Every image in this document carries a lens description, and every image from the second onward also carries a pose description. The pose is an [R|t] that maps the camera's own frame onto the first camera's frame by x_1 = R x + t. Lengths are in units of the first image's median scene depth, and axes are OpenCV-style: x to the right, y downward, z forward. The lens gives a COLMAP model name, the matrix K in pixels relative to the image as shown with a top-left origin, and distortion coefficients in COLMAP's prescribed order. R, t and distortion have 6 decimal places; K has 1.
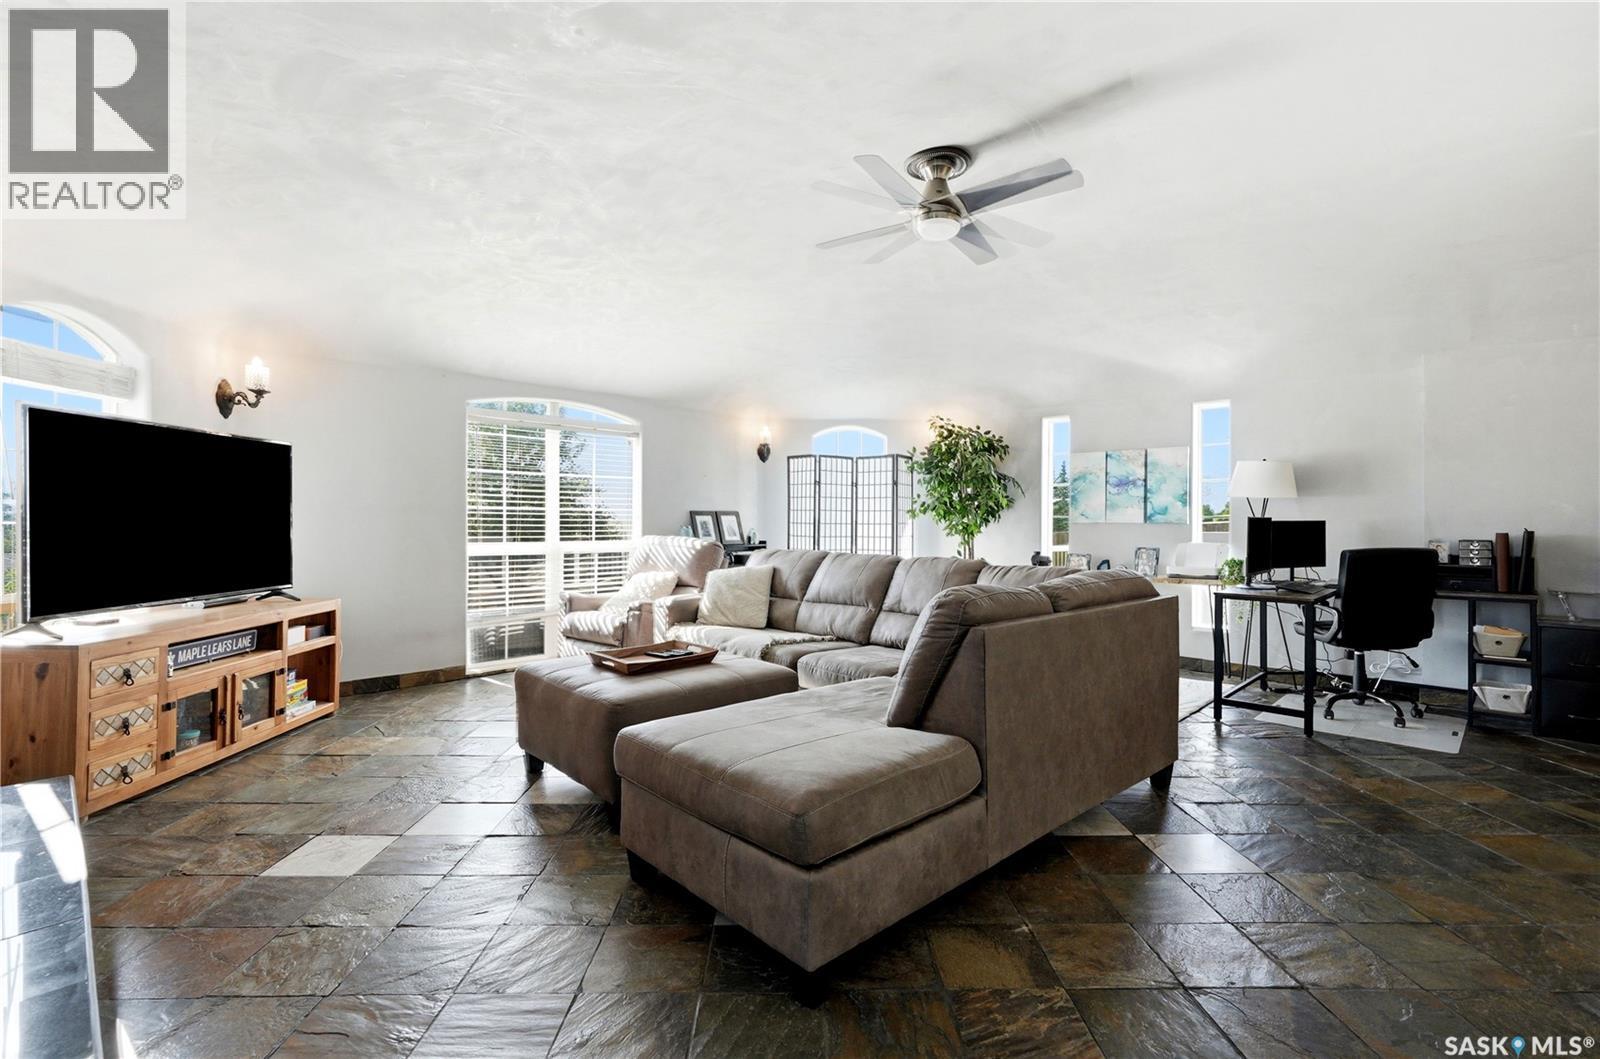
lens RADIAL K [[727.5, 0, 802.1], [0, 727.5, 516.8], [0, 0, 1]] dist [-0.003837, -0.000196]
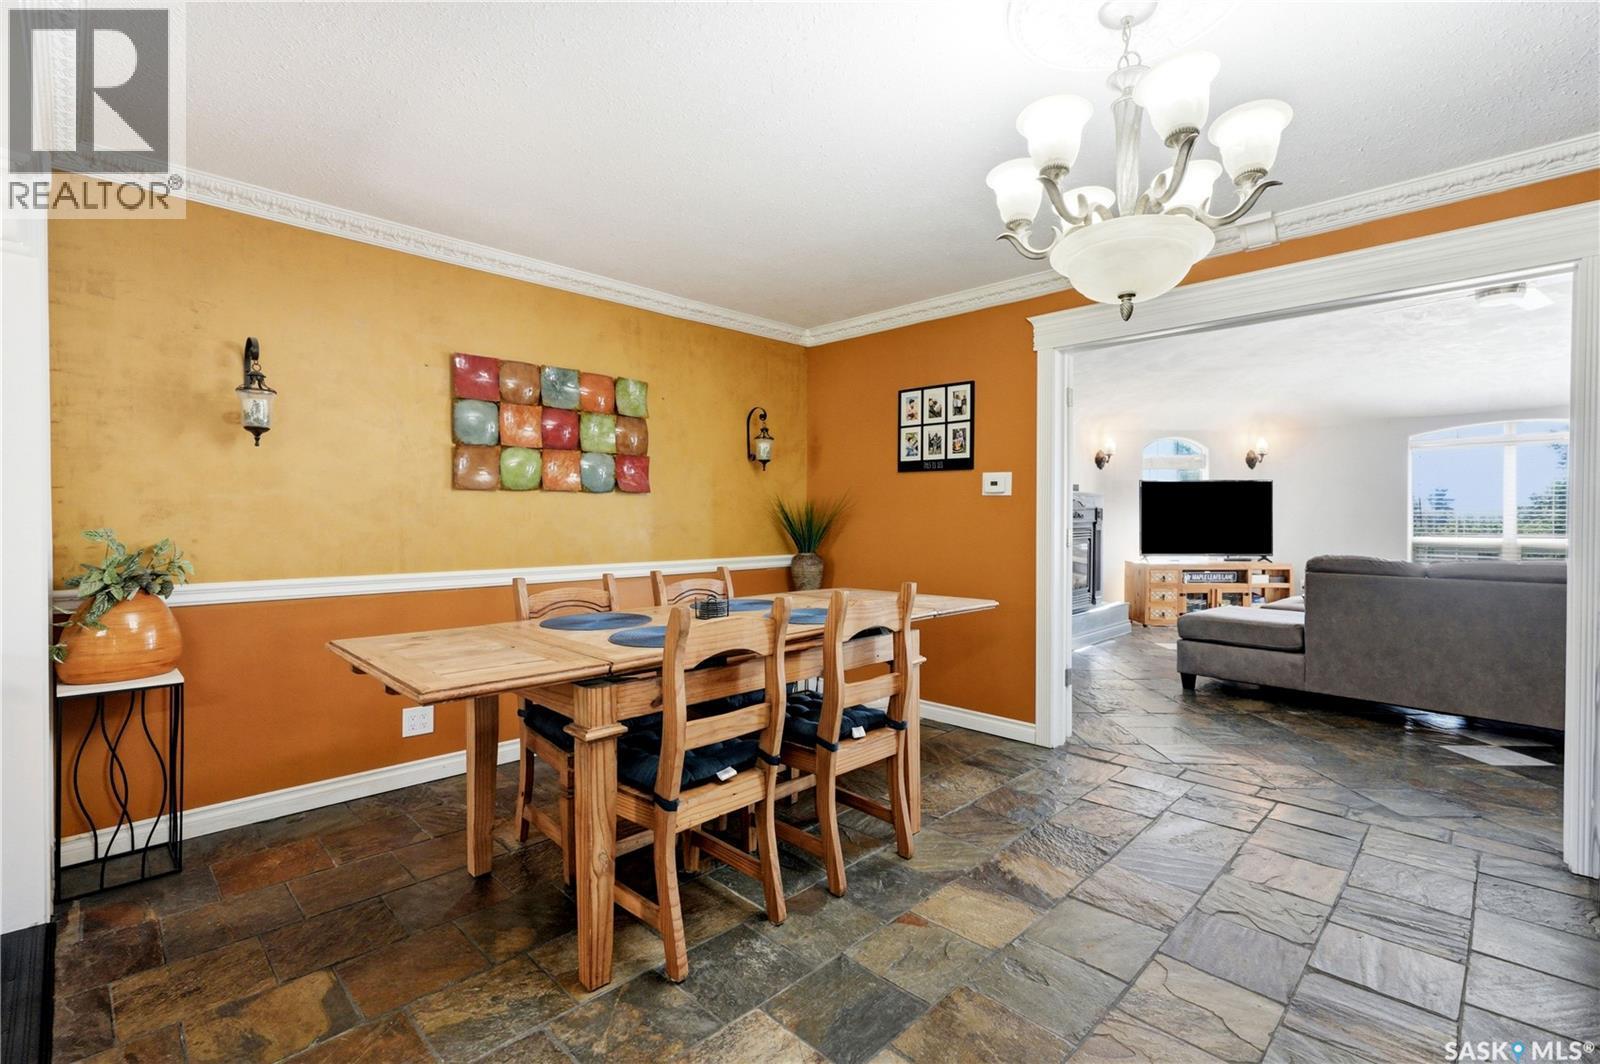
lens RADIAL K [[727.5, 0, 802.1], [0, 727.5, 519.3], [0, 0, 1]] dist [-0.003837, -0.000196]
pose [[-0.017659, -0.001849, -0.999842, 1.273671], [0.002711, 0.999995, -0.001898, 0.001399], [0.999840, -0.002744, -0.017654, -0.210329]]
